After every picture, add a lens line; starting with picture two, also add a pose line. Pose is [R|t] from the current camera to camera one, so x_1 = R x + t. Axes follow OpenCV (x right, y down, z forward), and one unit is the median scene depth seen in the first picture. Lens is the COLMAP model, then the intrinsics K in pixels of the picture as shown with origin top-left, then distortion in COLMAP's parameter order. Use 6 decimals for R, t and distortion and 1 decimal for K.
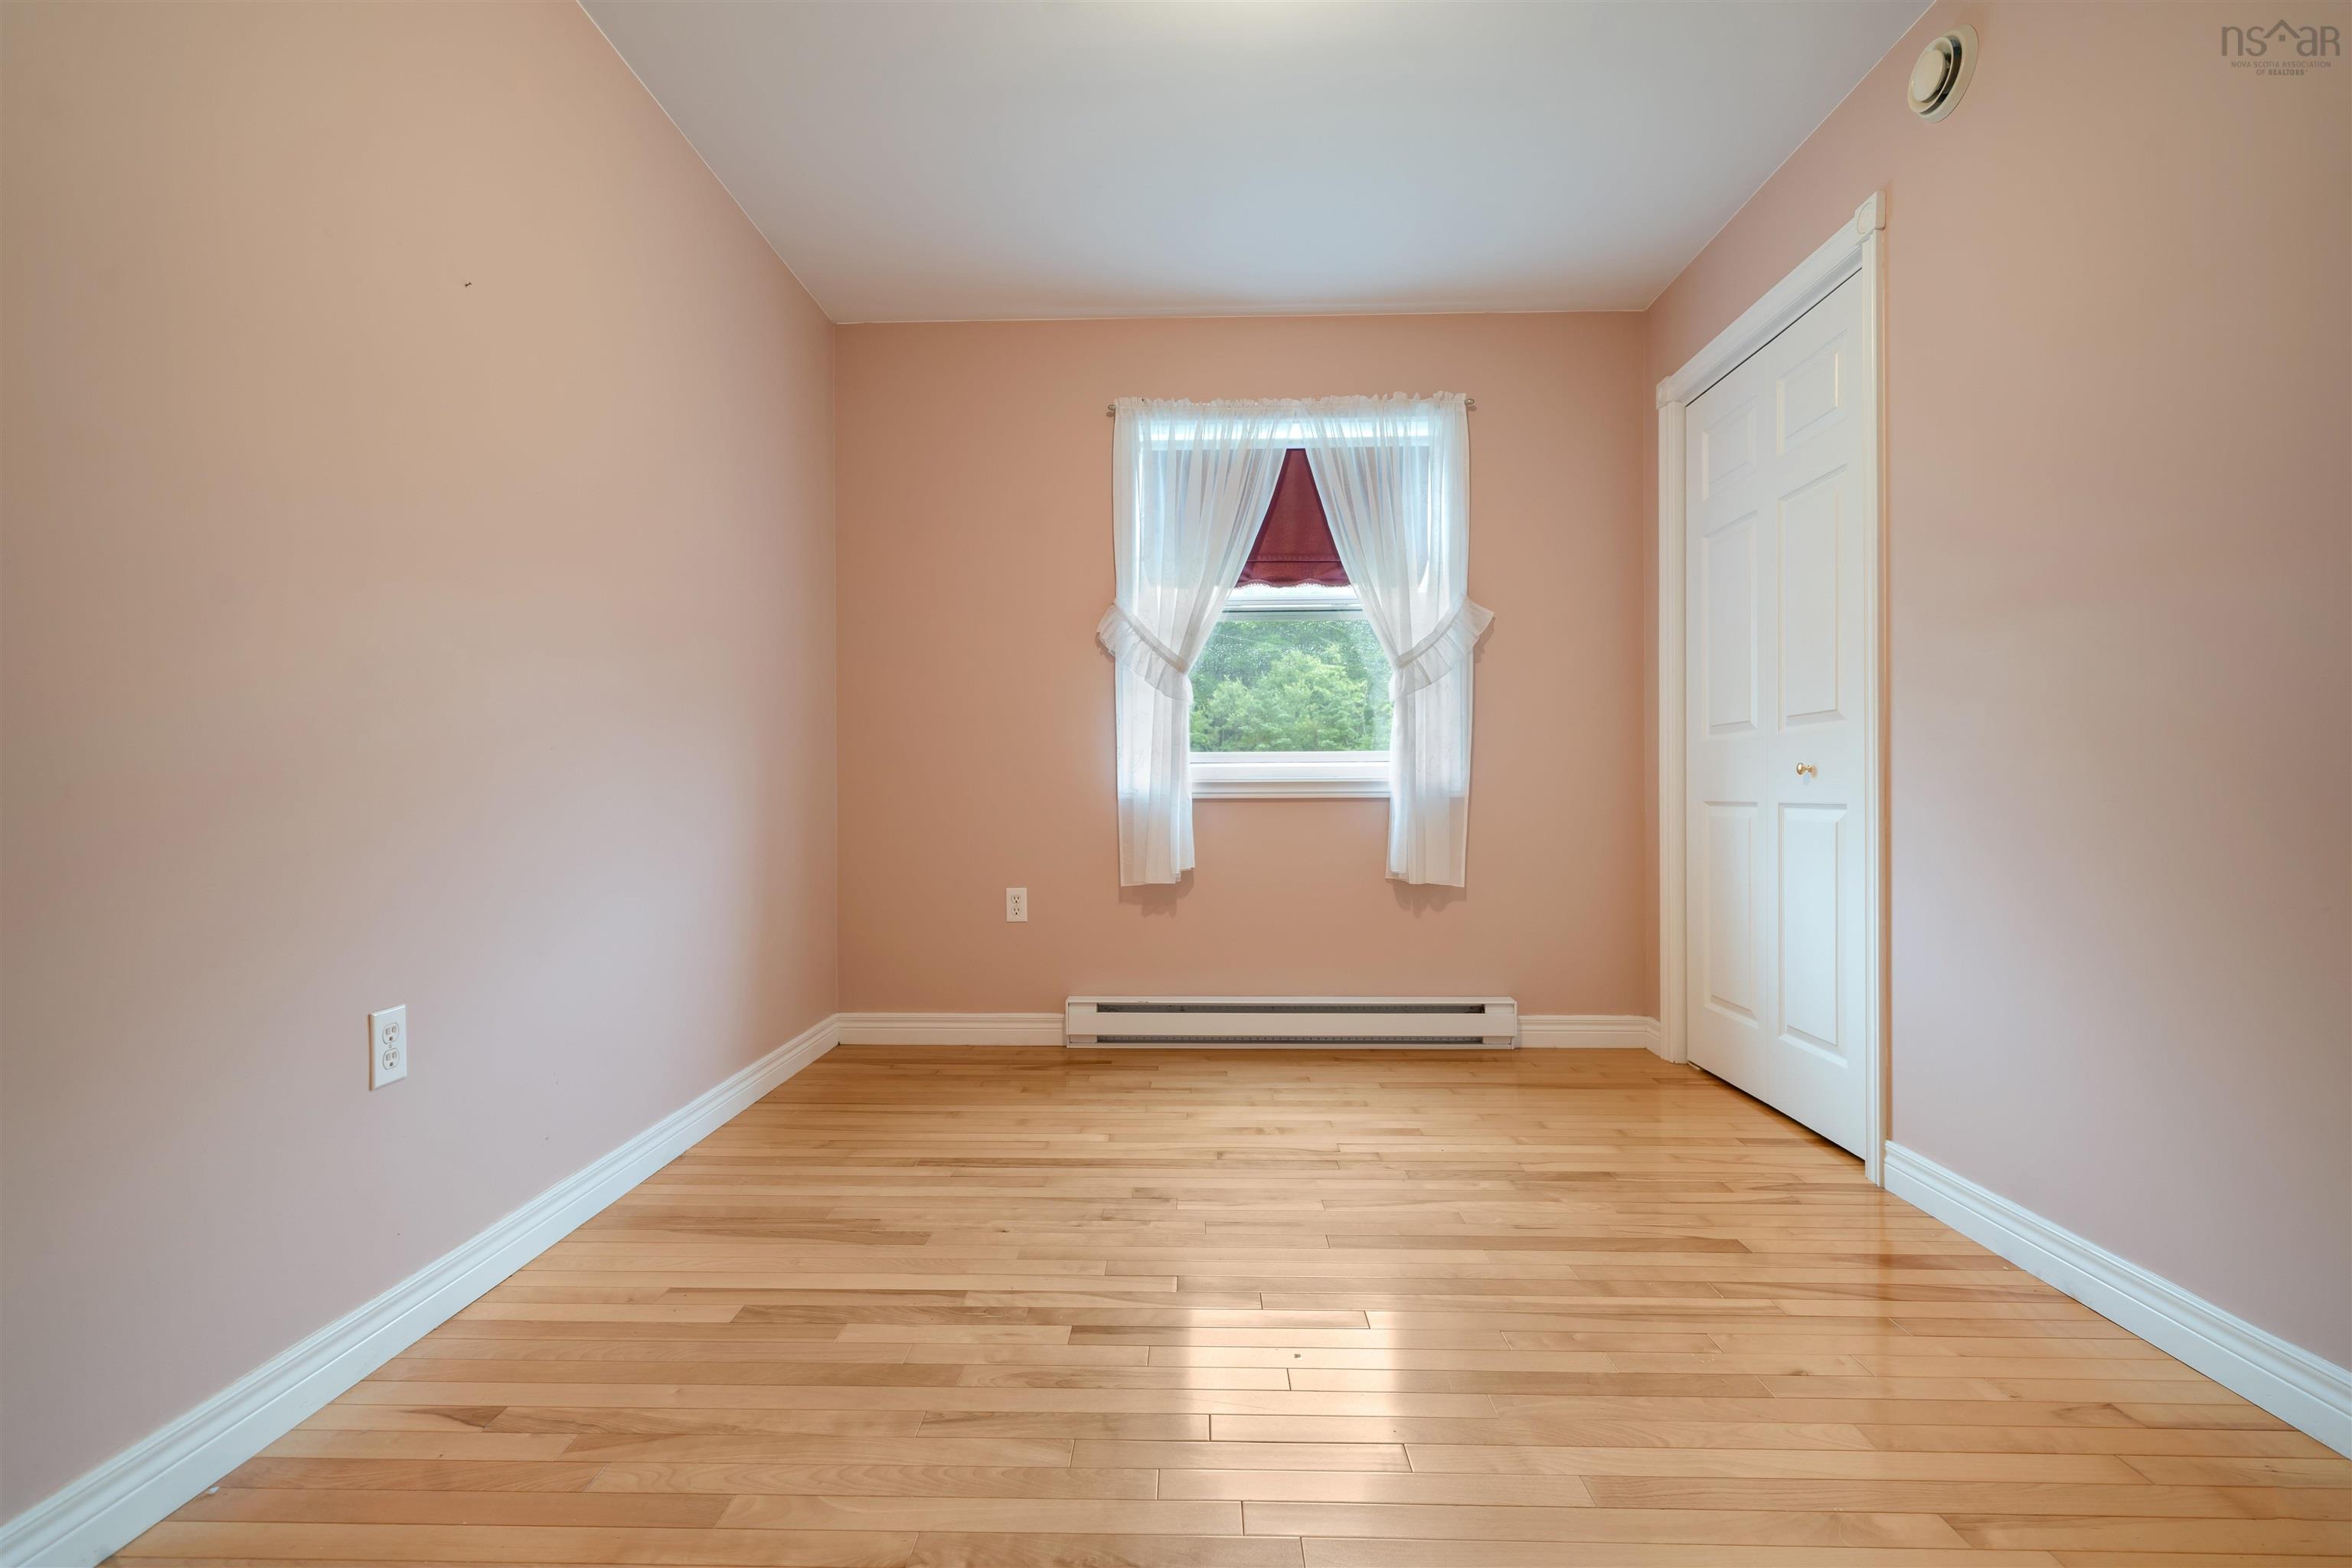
lens RADIAL K [[1026.6, 0, 1219.7], [0, 1026.6, 790.6], [0, 0, 1]] dist [-0.001607, -0.000181]
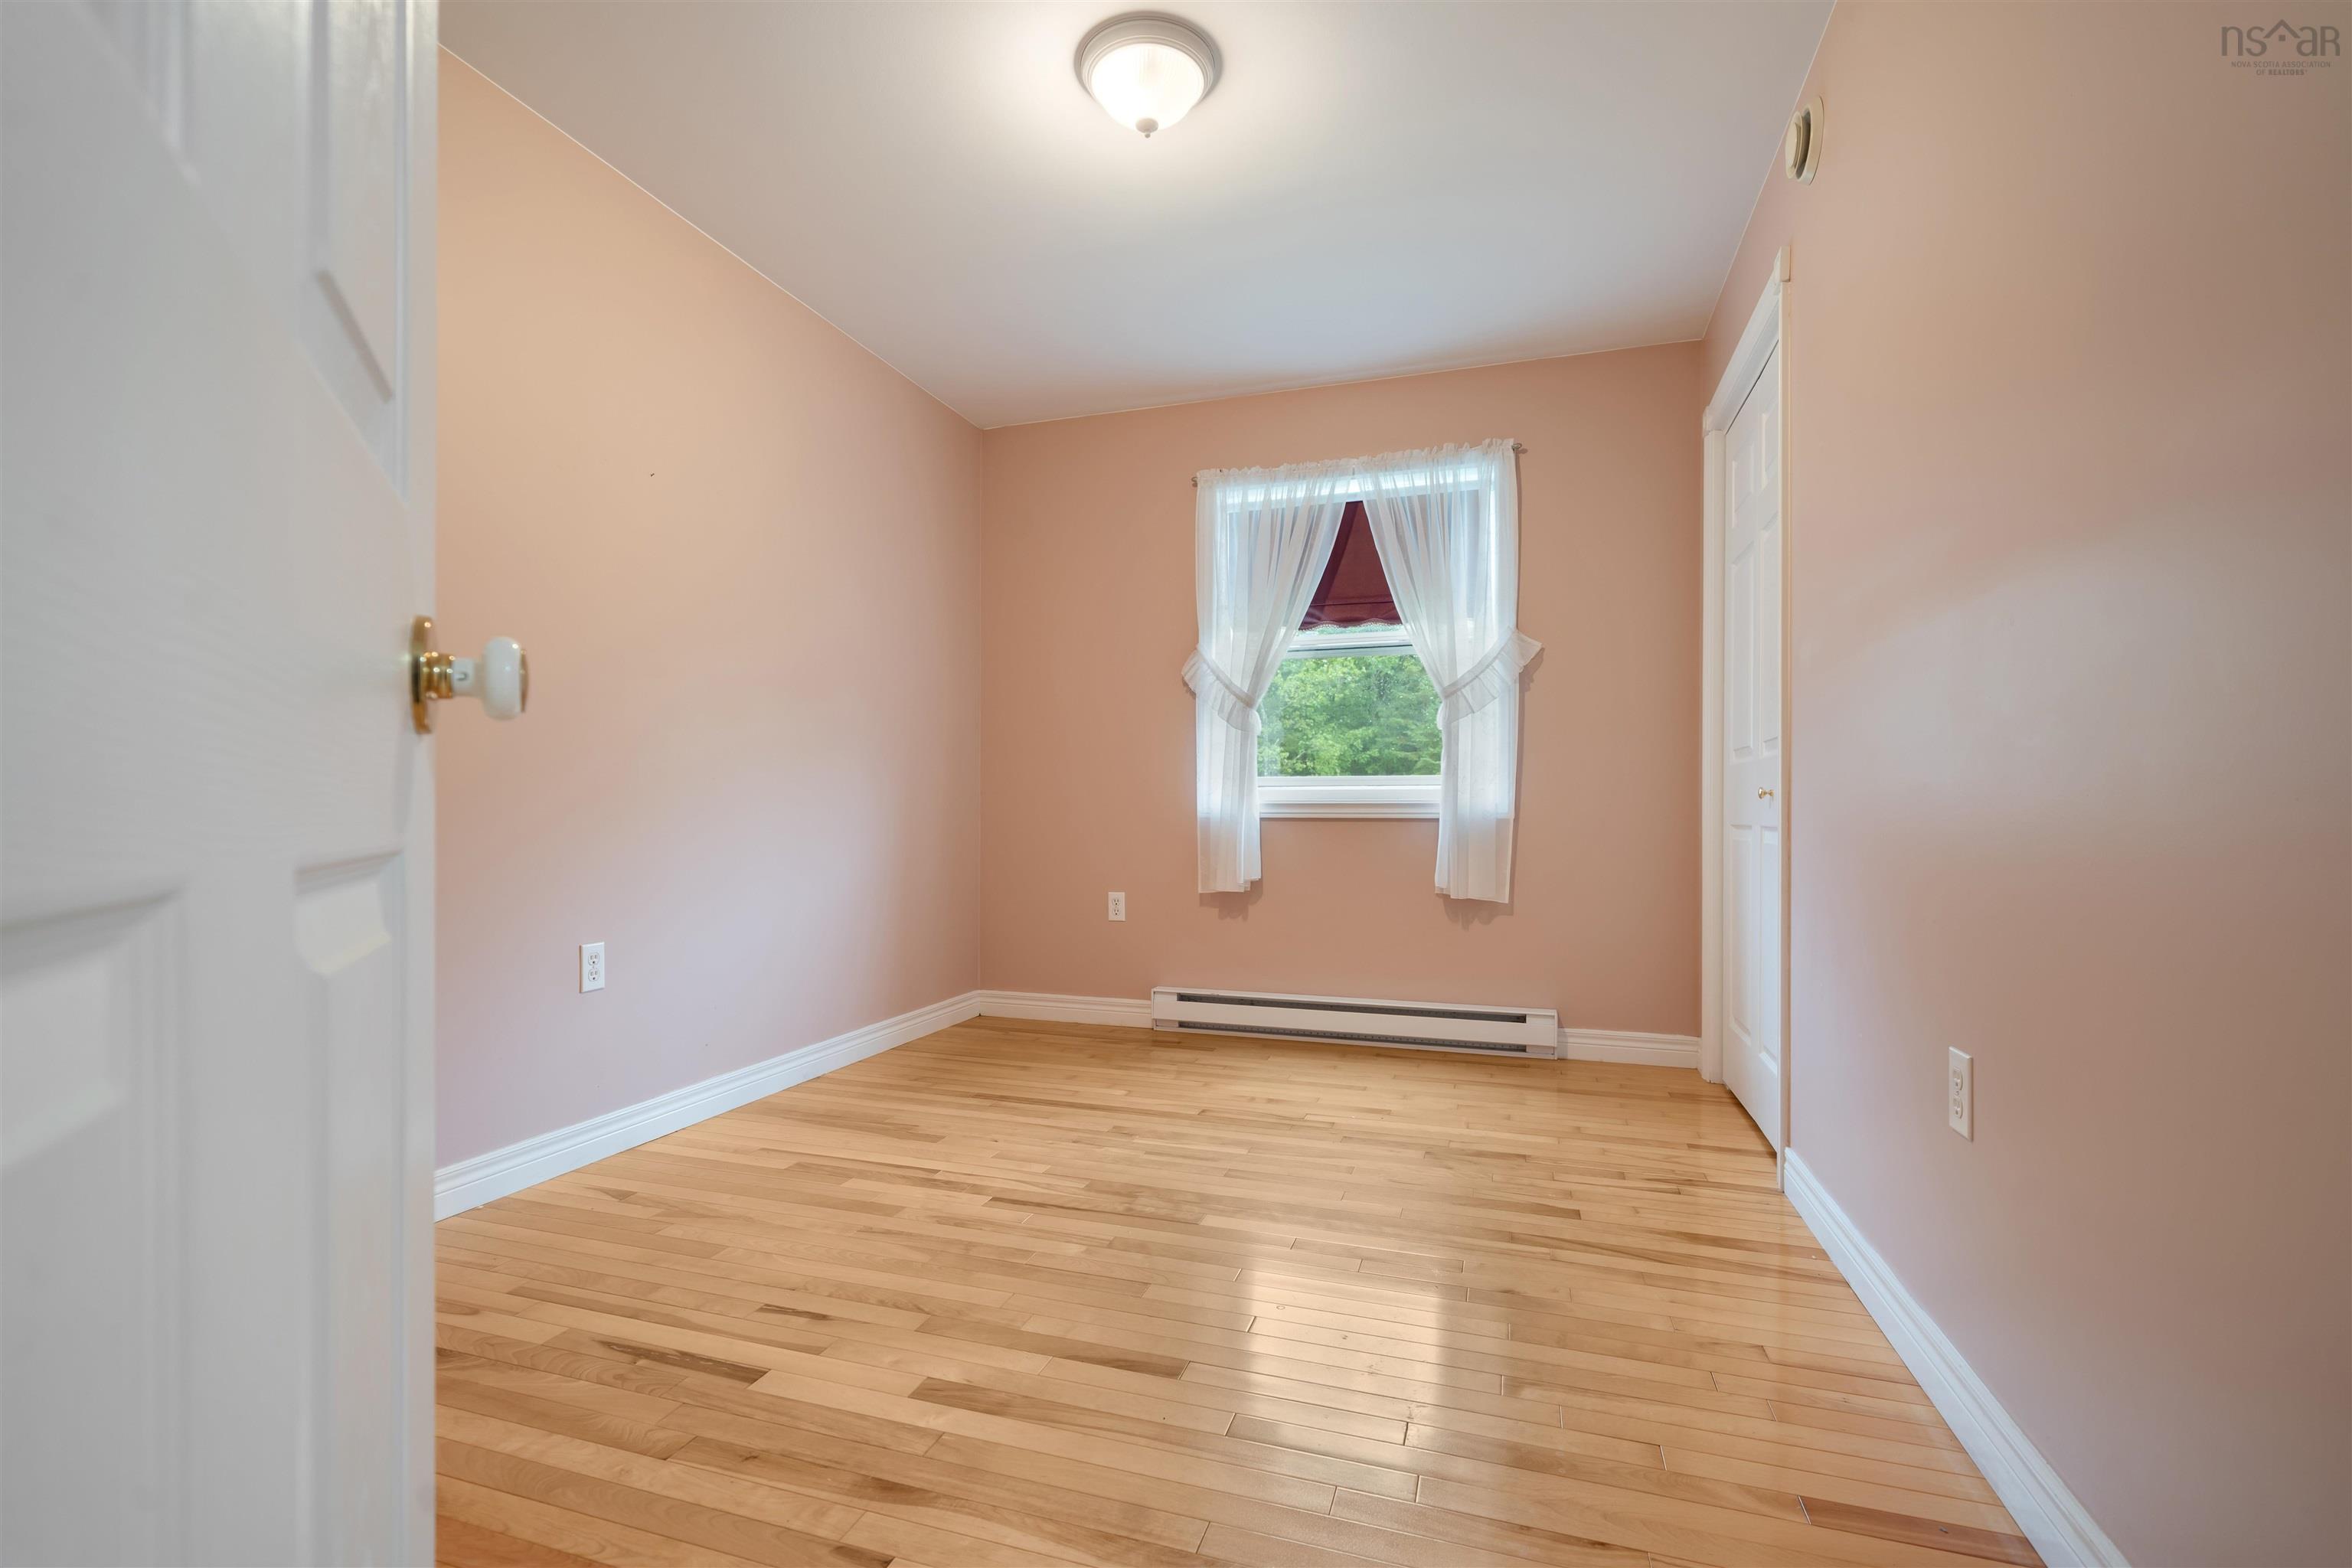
lens RADIAL K [[1026.6, 0, 1189.7], [0, 1026.6, 809.8], [0, 0, 1]] dist [-0.001607, -0.000181]
pose [[0.959203, 0.006199, -0.282650, 0.222775], [-0.006430, 0.999979, 0.000110, -0.000489], [0.282645, 0.001712, 0.959223, -0.112578]]
